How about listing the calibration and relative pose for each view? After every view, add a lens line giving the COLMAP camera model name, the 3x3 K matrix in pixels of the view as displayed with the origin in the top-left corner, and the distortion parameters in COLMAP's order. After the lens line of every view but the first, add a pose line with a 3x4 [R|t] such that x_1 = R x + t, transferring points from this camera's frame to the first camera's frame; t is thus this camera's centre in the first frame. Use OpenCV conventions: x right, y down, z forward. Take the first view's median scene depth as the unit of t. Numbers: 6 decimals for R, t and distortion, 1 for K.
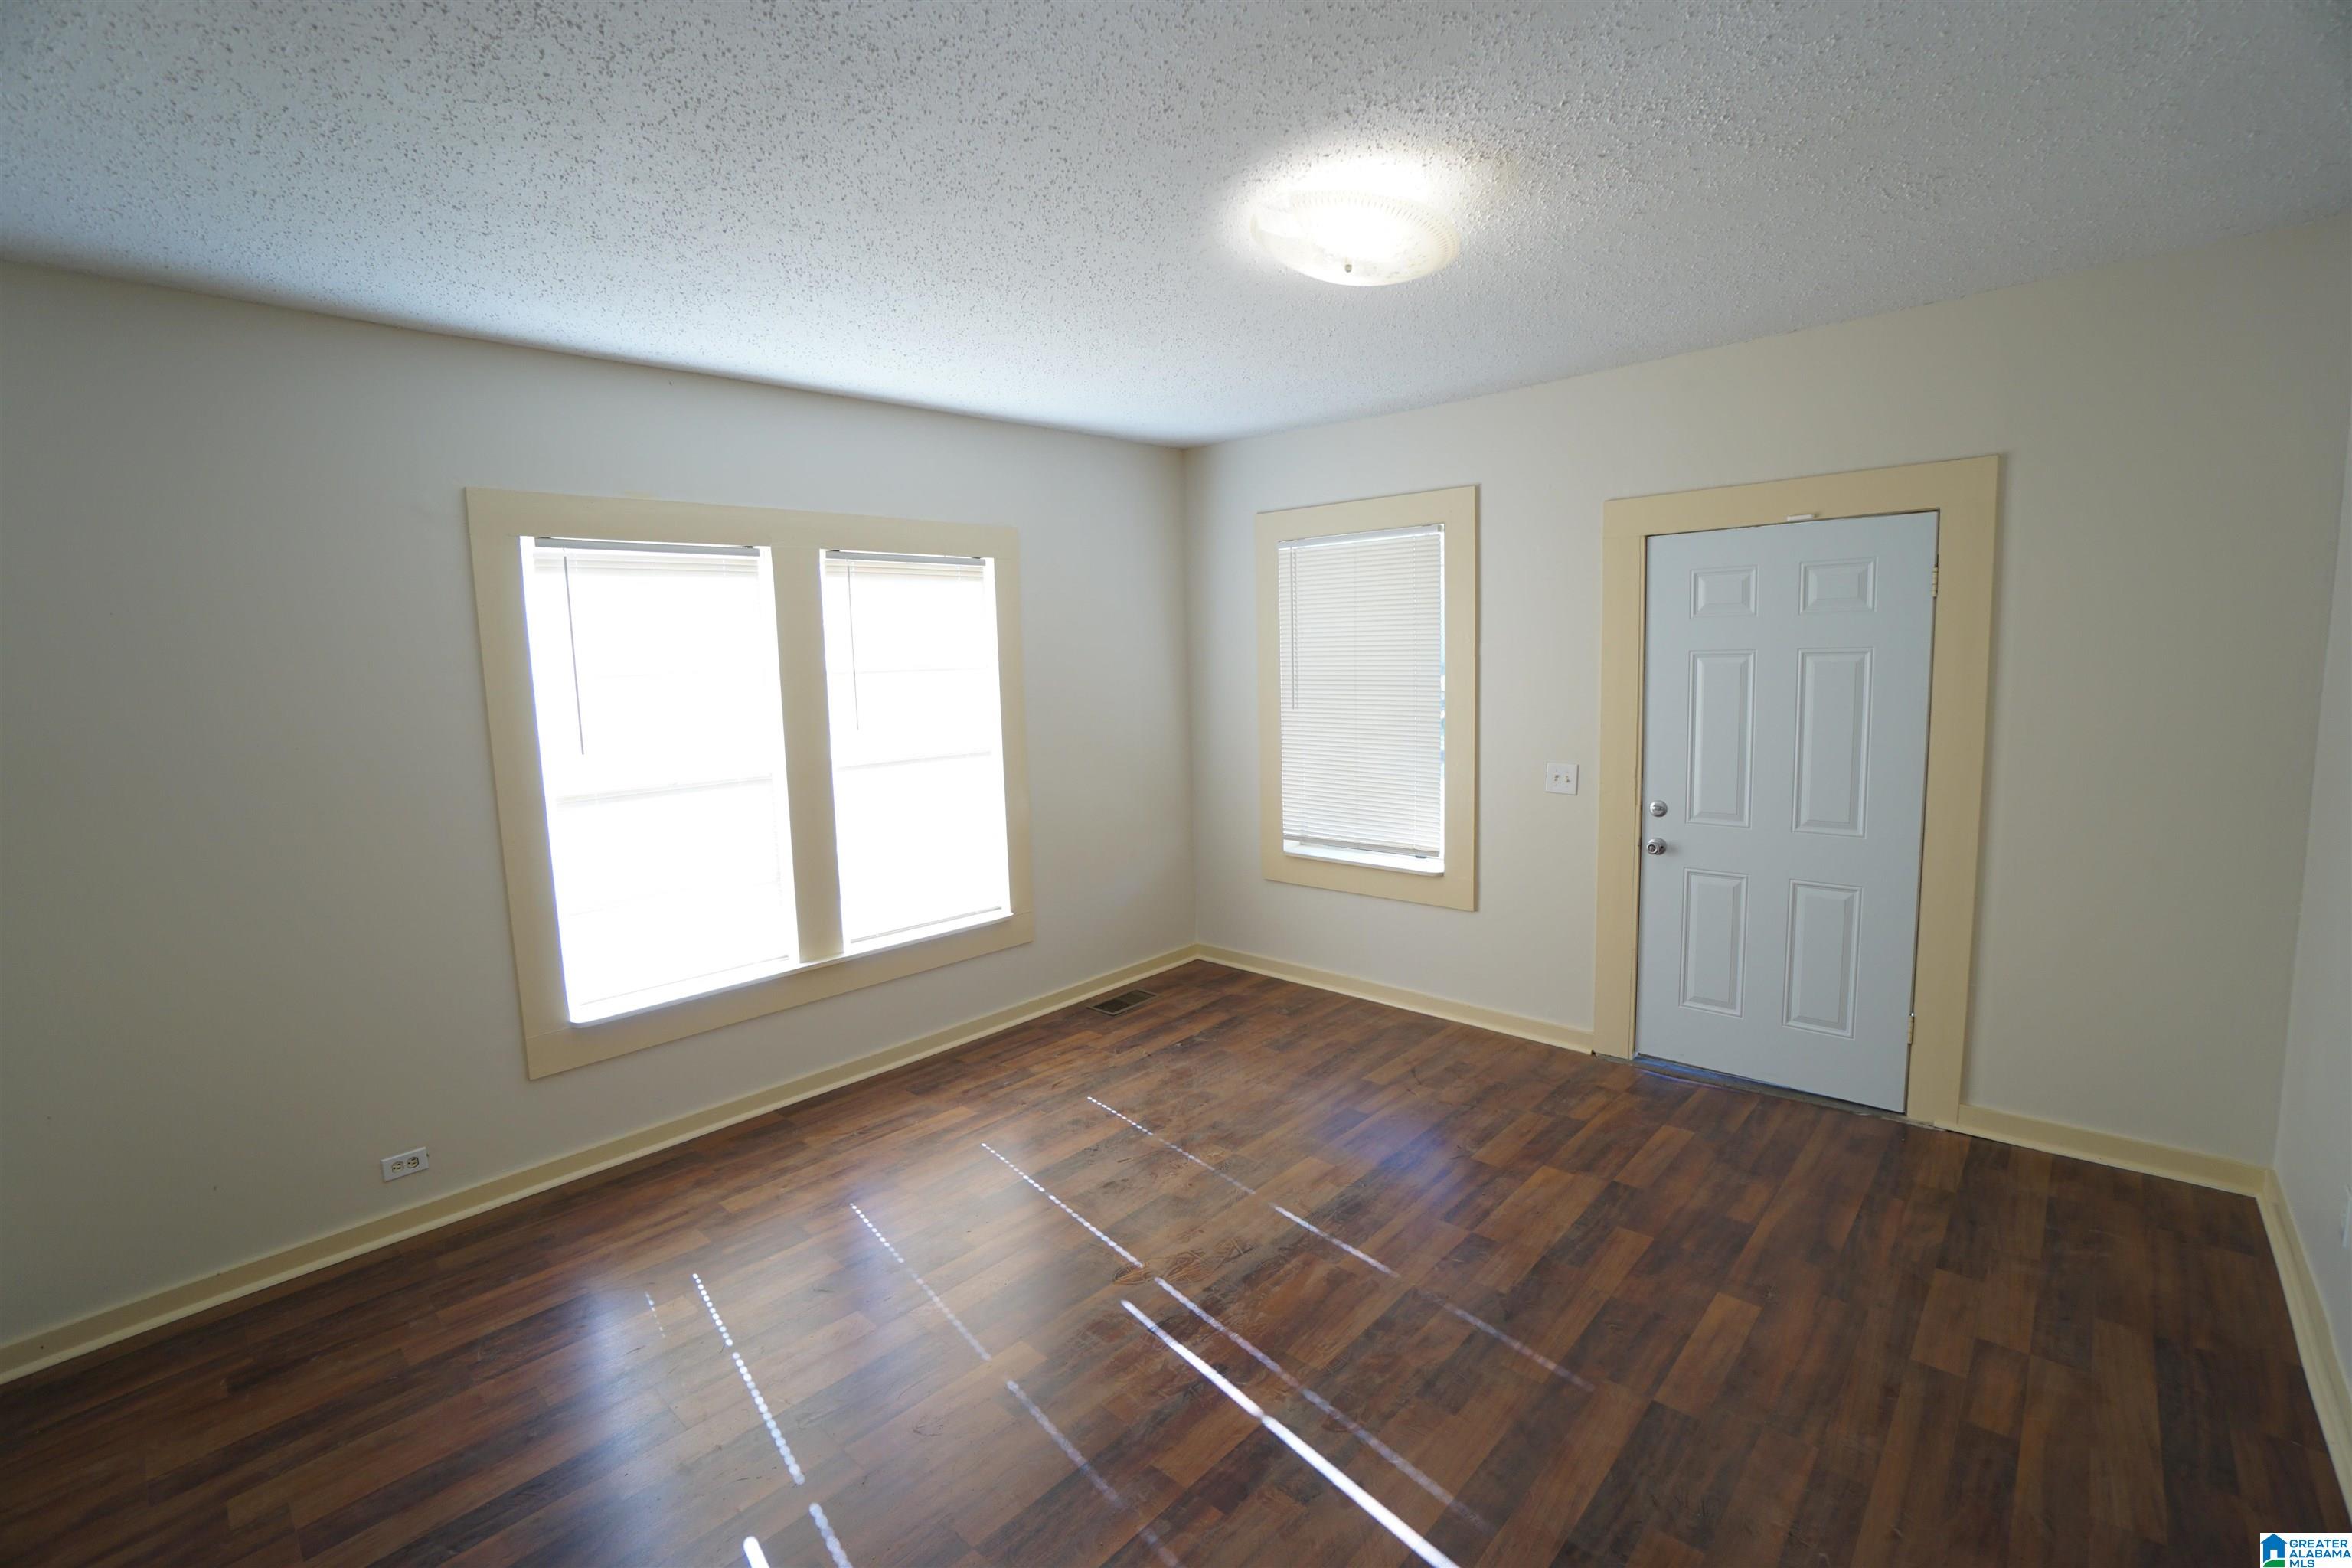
lens RADIAL K [[1038.5, 0, 1154.0], [0, 1038.5, 772.1], [0, 0, 1]] dist [-0.066372, 0.025651]
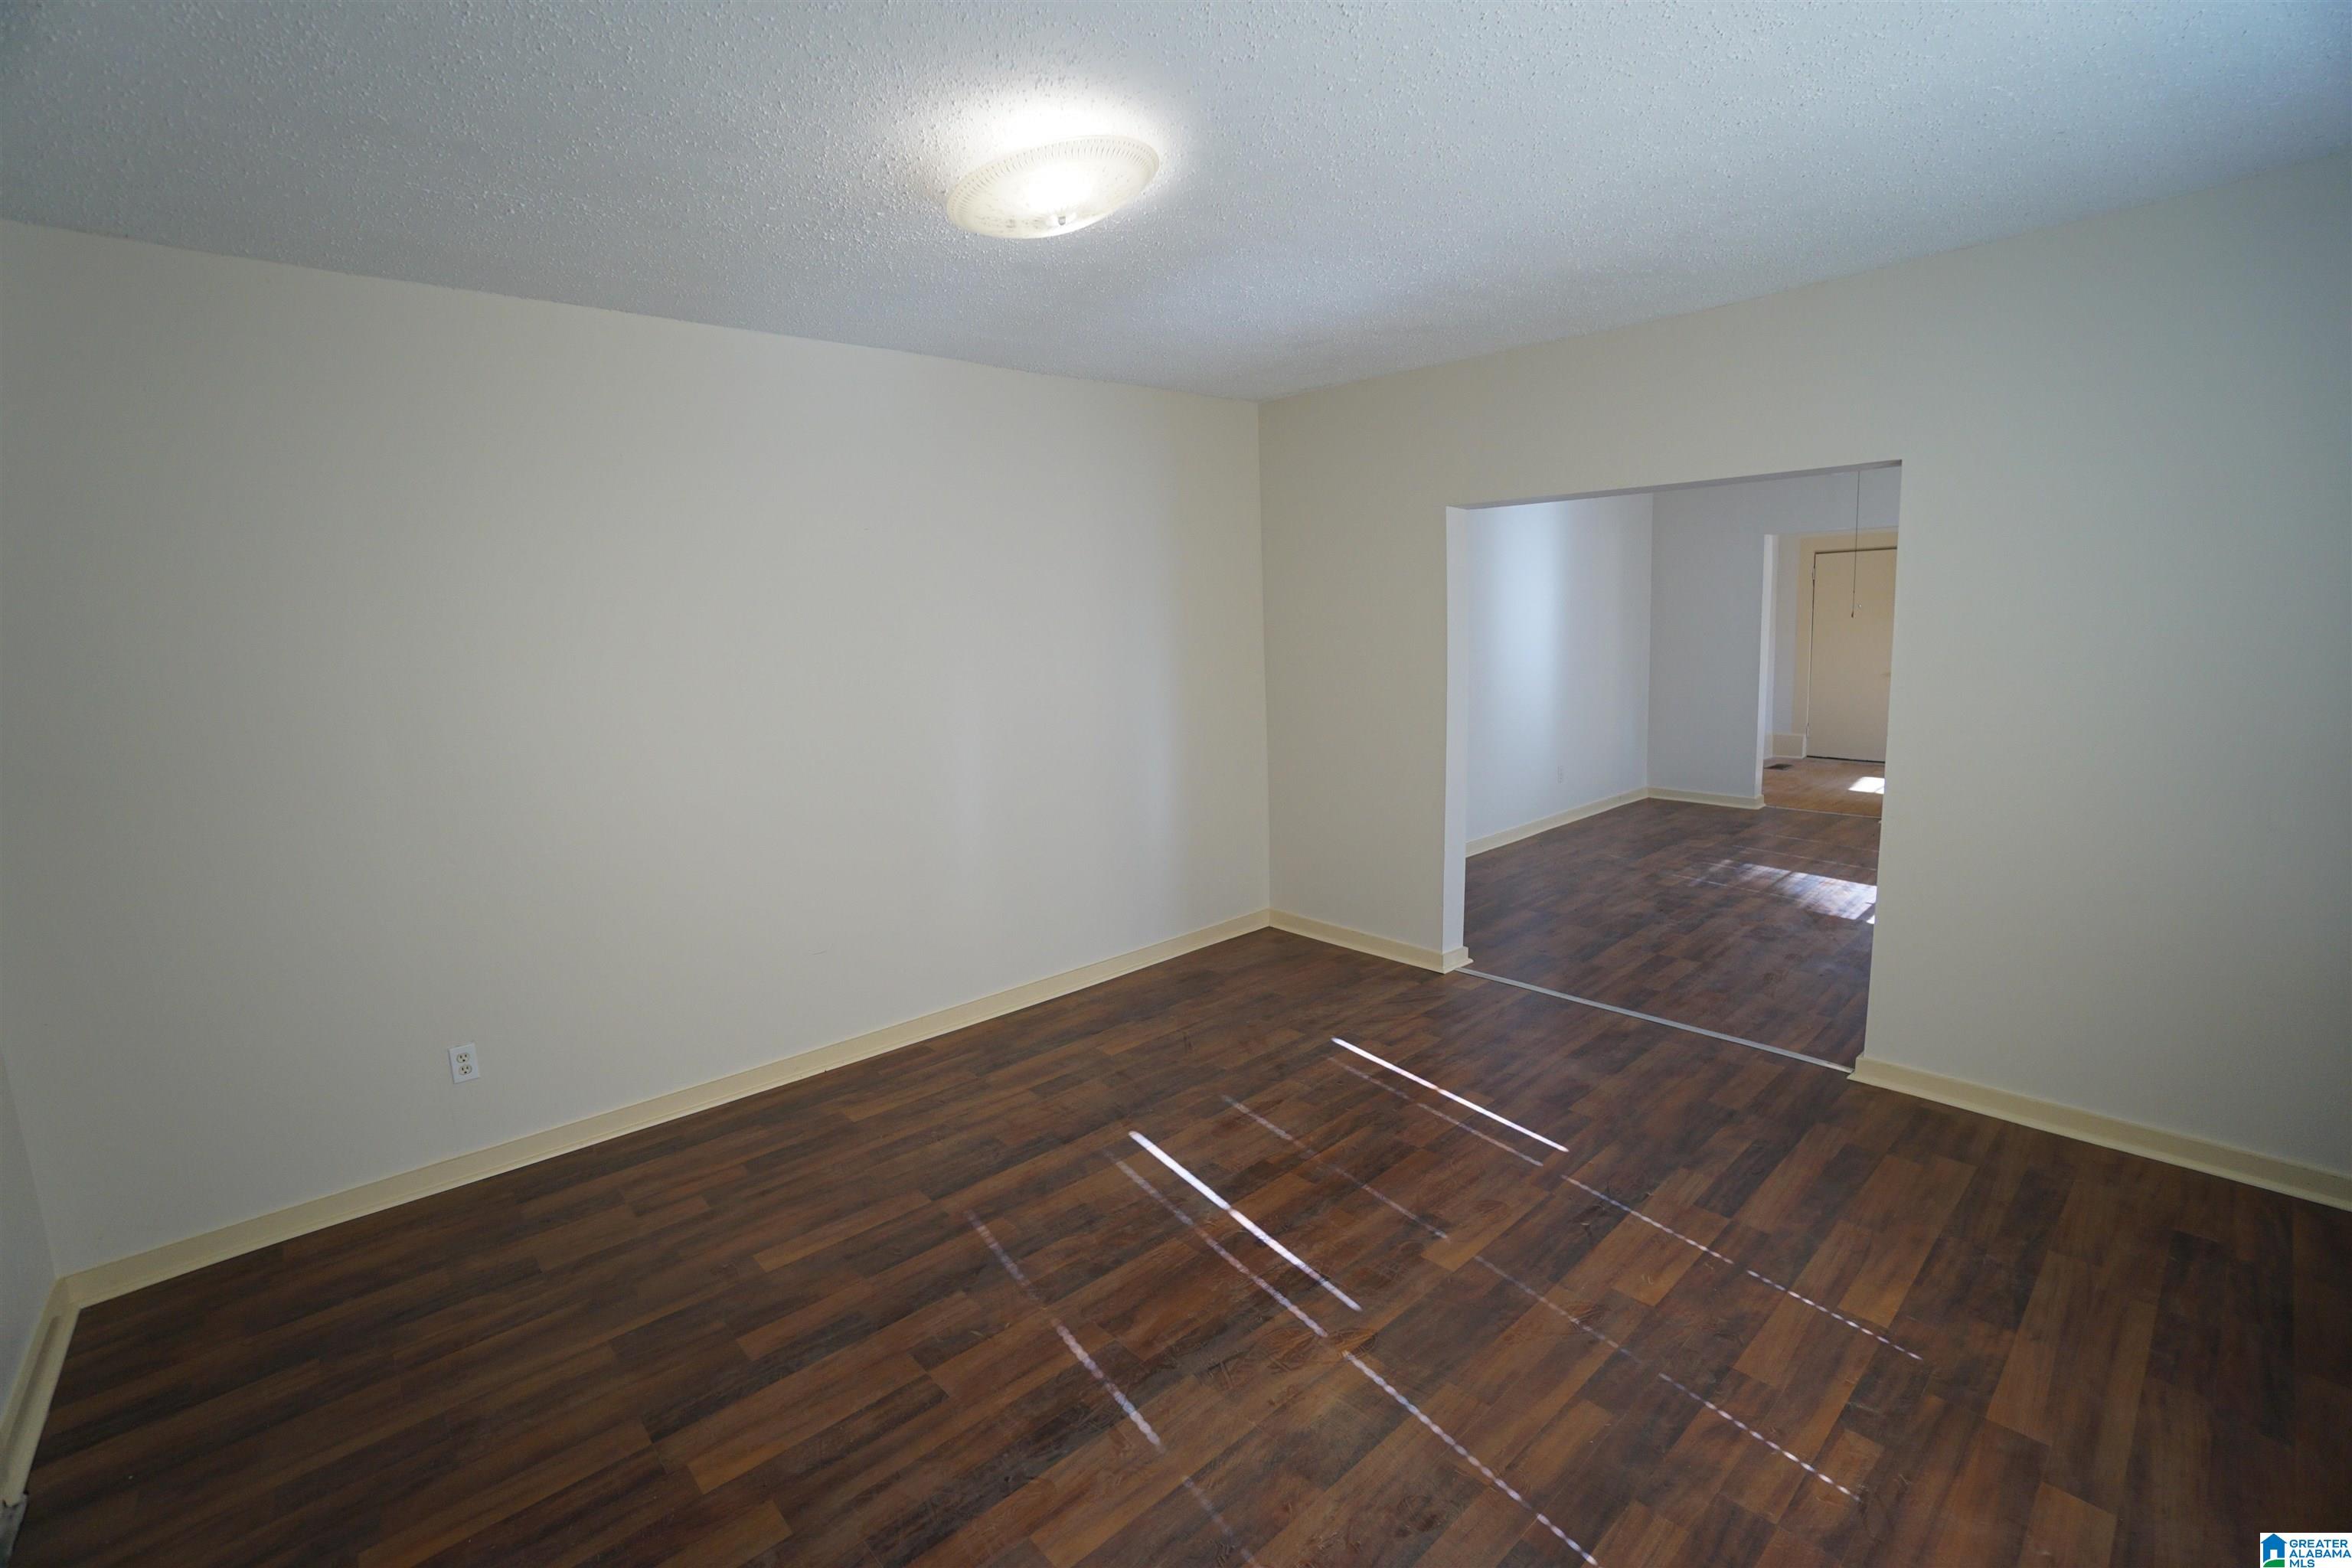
lens RADIAL K [[1038.5, 0, 1154.0], [0, 1038.5, 772.1], [0, 0, 1]] dist [-0.066372, 0.025651]
pose [[-0.993319, 0.057926, 0.099813, 0.033656], [0.082404, 0.961529, 0.262052, -0.198699], [-0.080794, 0.268526, -0.959878, 1.724396]]
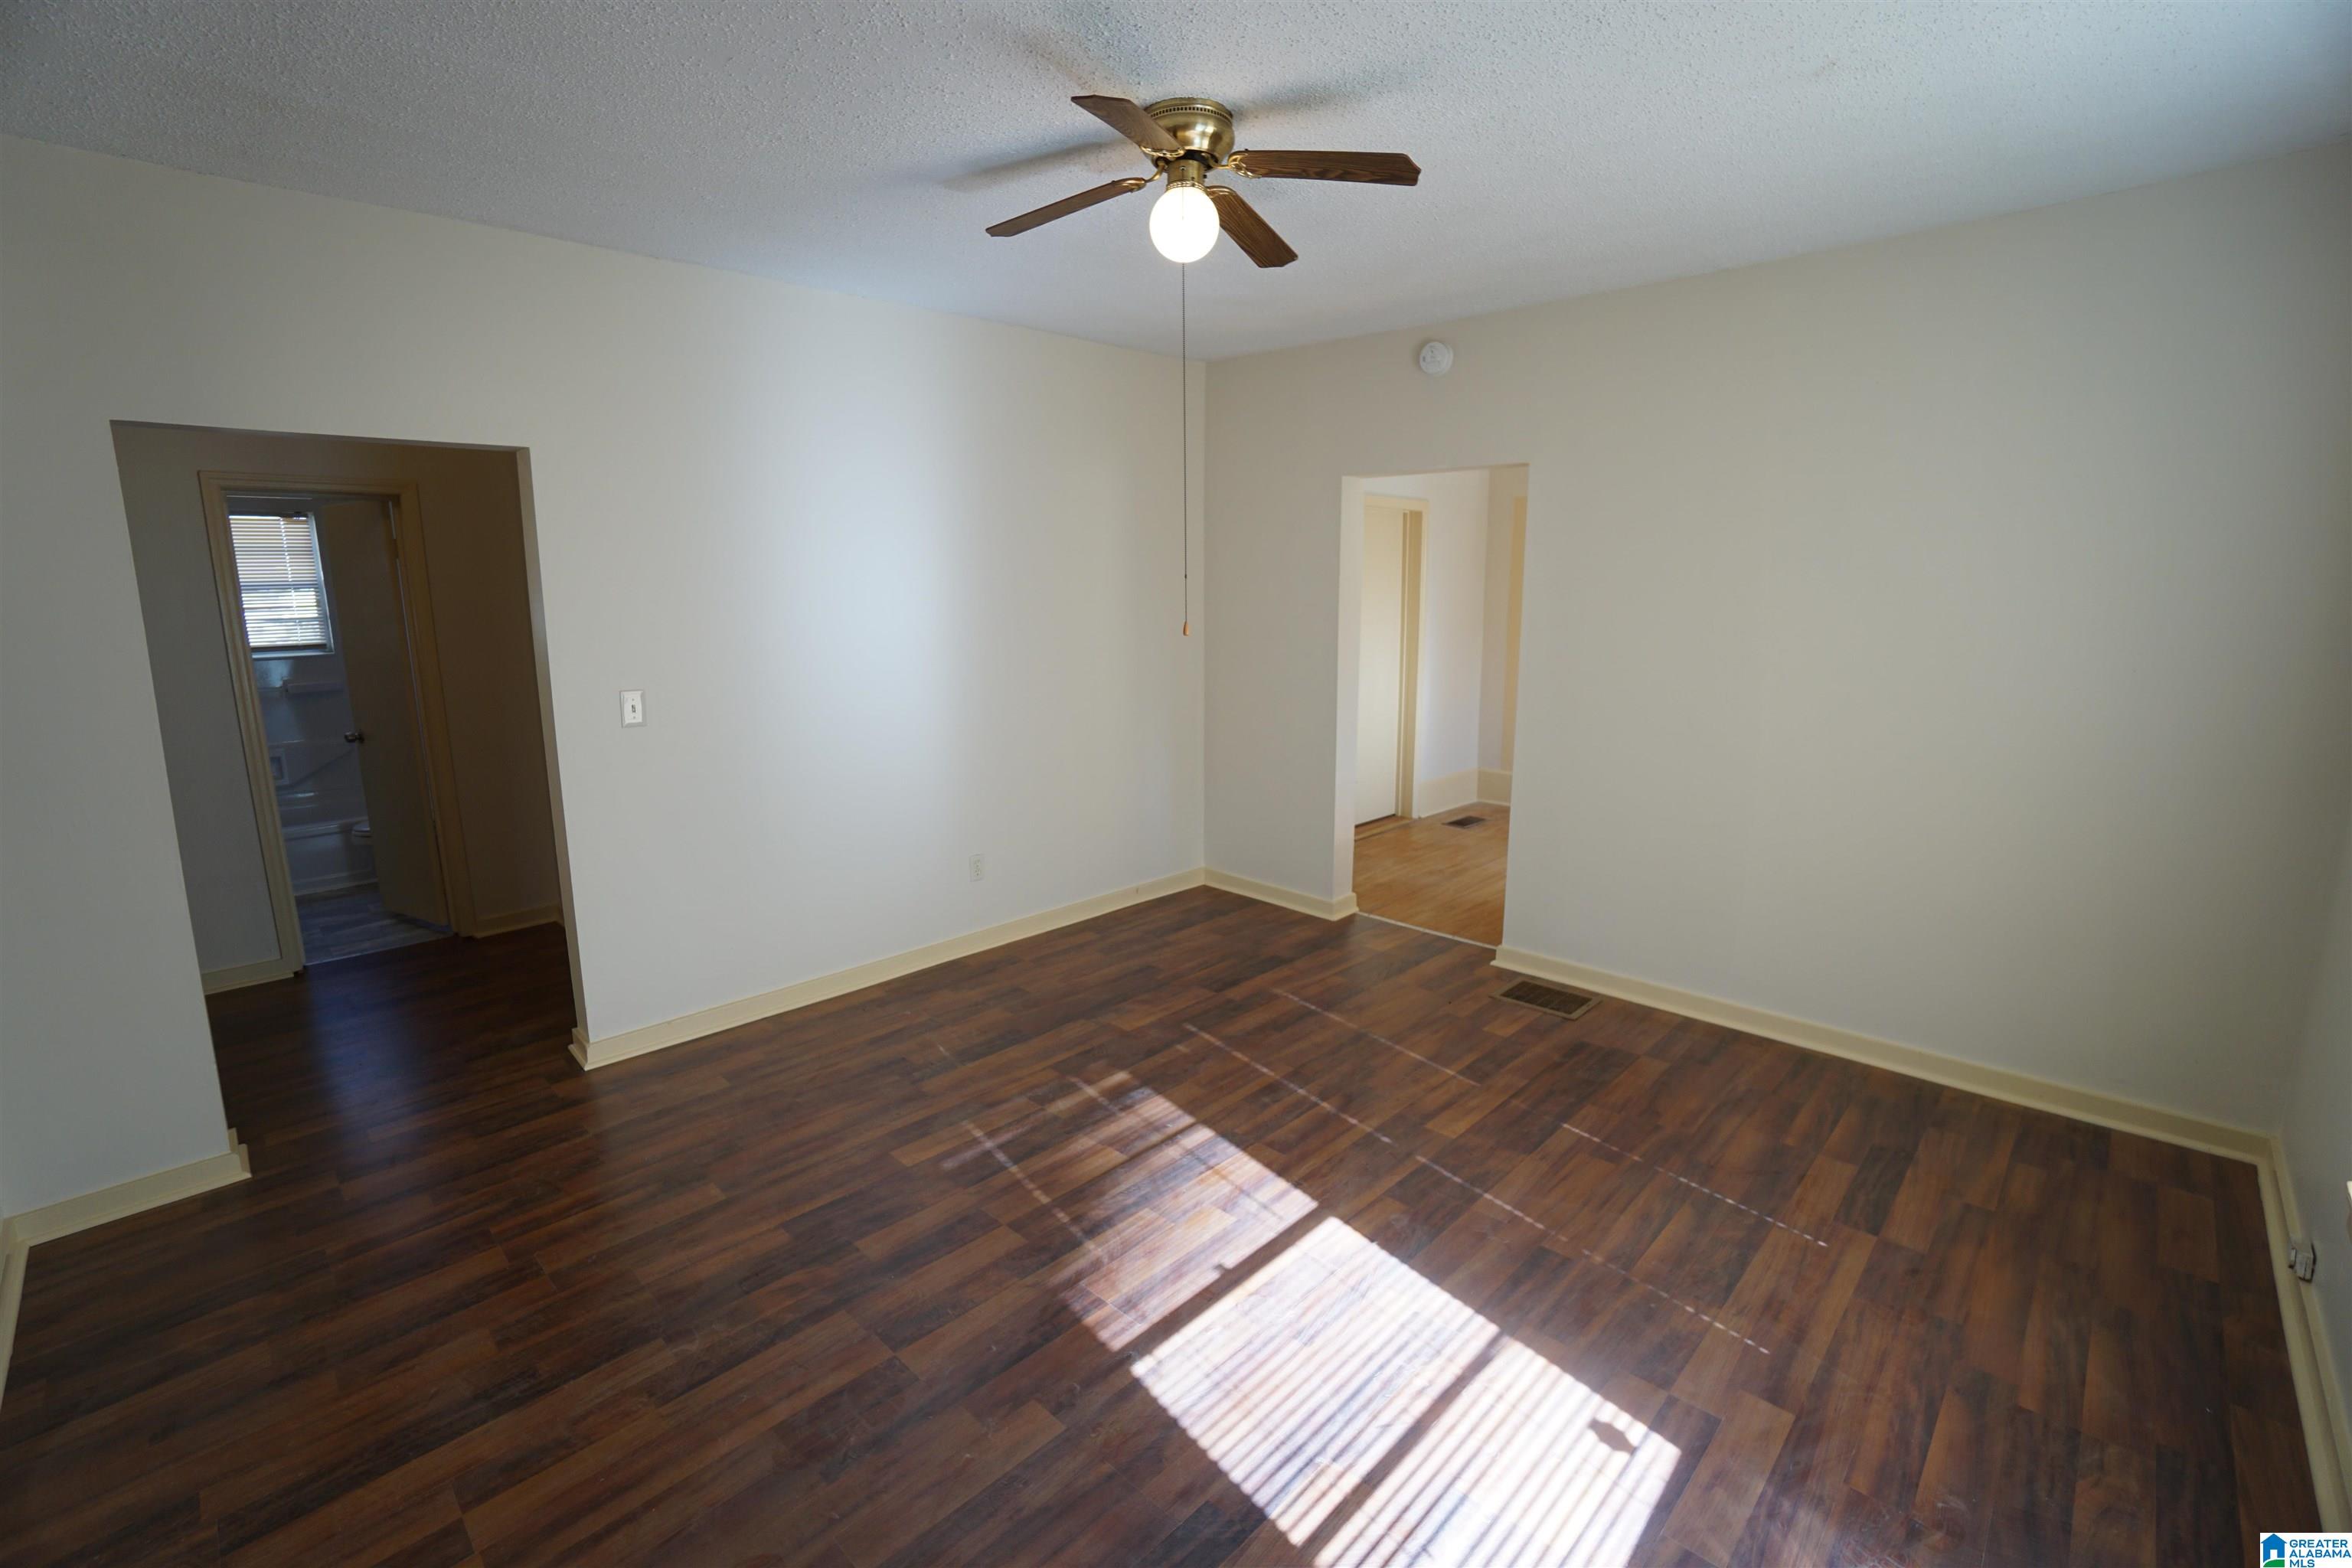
lens RADIAL K [[1035.2, 0, 1123.1], [0, 1035.2, 831.2], [0, 0, 1]] dist [-0.067349, 0.033124]
pose [[-0.998282, 0.028556, 0.051170, -1.116007], [0.044795, 0.934844, 0.352220, -0.013775], [-0.037778, 0.353907, -0.934517, 0.506871]]
